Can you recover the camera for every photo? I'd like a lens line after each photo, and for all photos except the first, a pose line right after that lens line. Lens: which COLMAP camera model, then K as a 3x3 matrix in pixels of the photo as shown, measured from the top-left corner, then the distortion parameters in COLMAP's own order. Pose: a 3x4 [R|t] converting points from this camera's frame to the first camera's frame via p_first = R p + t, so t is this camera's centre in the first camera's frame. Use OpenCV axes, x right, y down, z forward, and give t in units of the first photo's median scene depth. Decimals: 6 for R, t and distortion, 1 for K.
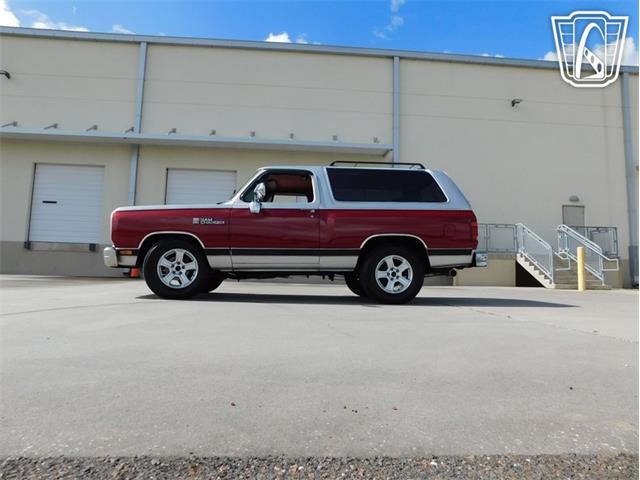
lens RADIAL K [[417.7, 0, 323.0], [0, 417.7, 235.6], [0, 0, 1]] dist [-0.054613, 0.040769]
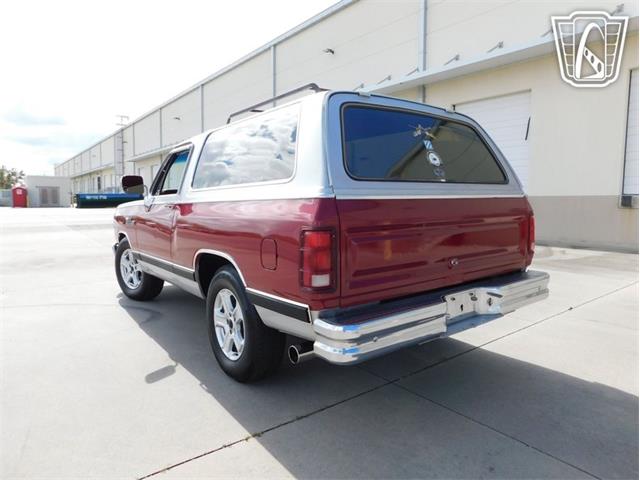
lens RADIAL K [[417.7, 0, 320.1], [0, 417.7, 237.8], [0, 0, 1]] dist [-0.054613, 0.040769]
pose [[0.544230, 0.058984, -0.836860, 0.260270], [0.090279, 0.987615, 0.128320, -0.028821], [0.834064, -0.145387, 0.532165, 0.320706]]
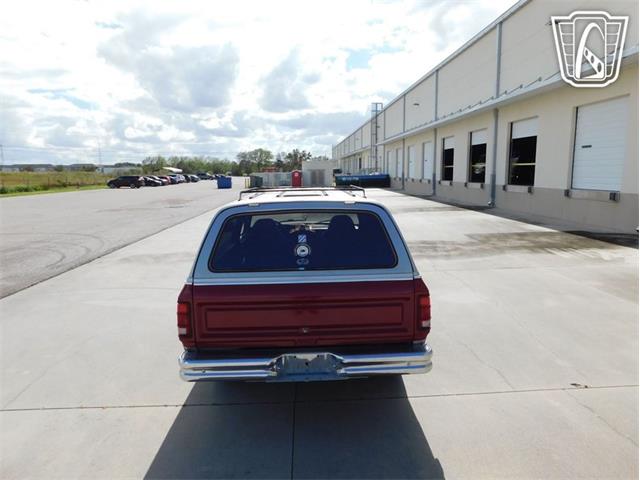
lens RADIAL K [[417.7, 0, 321.1], [0, 417.7, 237.0], [0, 0, 1]] dist [-0.054613, 0.040769]
pose [[-0.037782, 0.132712, -0.990434, 0.375832], [0.107585, 0.985921, 0.128003, -0.073743], [0.993478, -0.101720, -0.051528, 0.490942]]
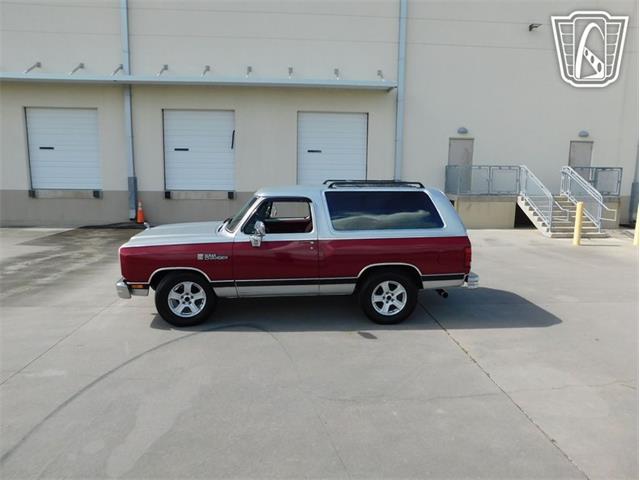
lens RADIAL K [[417.7, 0, 324.1], [0, 417.7, 234.3], [0, 0, 1]] dist [-0.054613, 0.040769]
pose [[0.999922, -0.009803, -0.007778, 0.005237], [0.011367, 0.971486, 0.236824, -0.124123], [0.005234, -0.236894, 0.971521, 0.000225]]
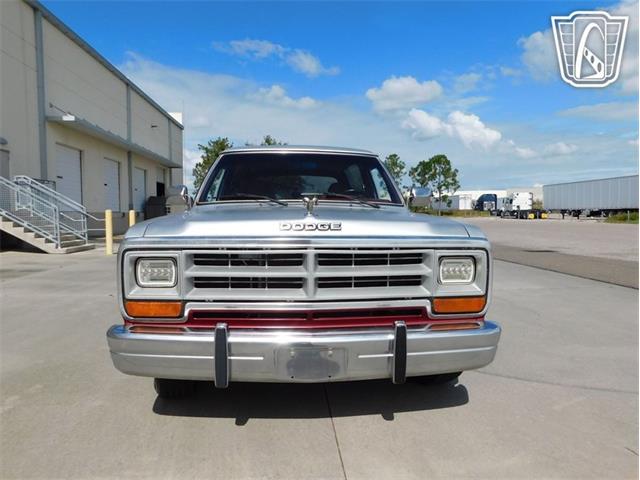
lens RADIAL K [[436.9, 0, 319.9], [0, 436.9, 234.6], [0, 0, 1]] dist [-0.055027, 0.047798]
pose [[0.000560, -0.070489, 0.997512, -0.357502], [-0.093044, 0.993182, 0.070235, -0.028847], [-0.995662, -0.092852, -0.006003, 0.439818]]
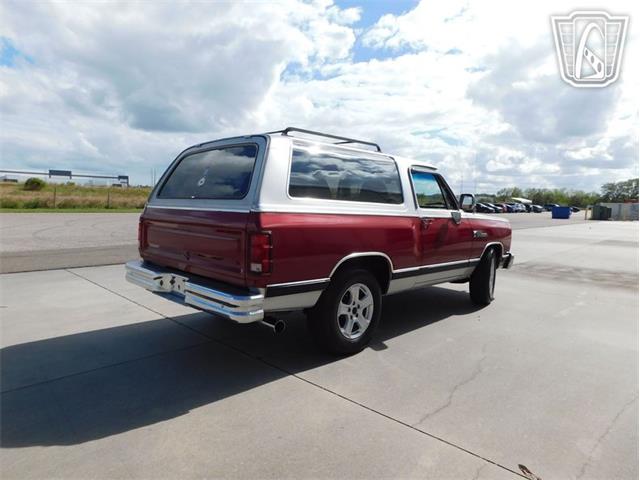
lens RADIAL K [[417.7, 0, 323.6], [0, 417.7, 233.1], [0, 0, 1]] dist [-0.054613, 0.040769]
pose [[-0.747794, 0.007176, -0.663892, 0.247213], [0.021630, 0.999674, -0.013559, 0.001886], [0.663578, -0.024499, -0.747706, 0.710892]]
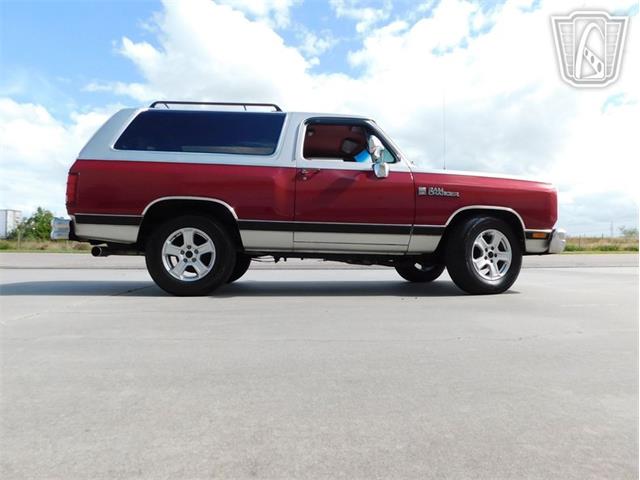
lens RADIAL K [[417.7, 0, 323.4], [0, 417.7, 224.4], [0, 0, 1]] dist [-0.054613, 0.040769]
pose [[-0.999645, -0.026077, -0.005444, -0.031080], [-0.024840, 0.986297, -0.163102, 0.071535], [0.009623, -0.162908, -0.986594, 0.800834]]
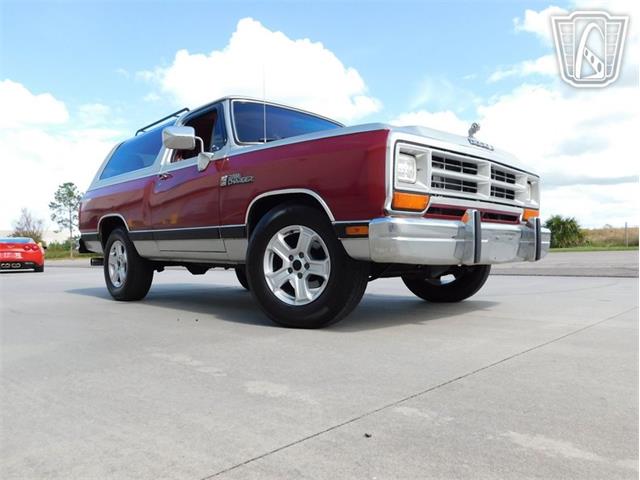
lens RADIAL K [[469.7, 0, 318.8], [0, 469.7, 230.6], [0, 0, 1]] dist [0.000483, 0.000846]
pose [[-0.641800, 0.028866, 0.766328, -0.316603], [-0.066703, 0.993403, -0.093283, 0.045726], [-0.763965, -0.110985, -0.635641, 0.638109]]
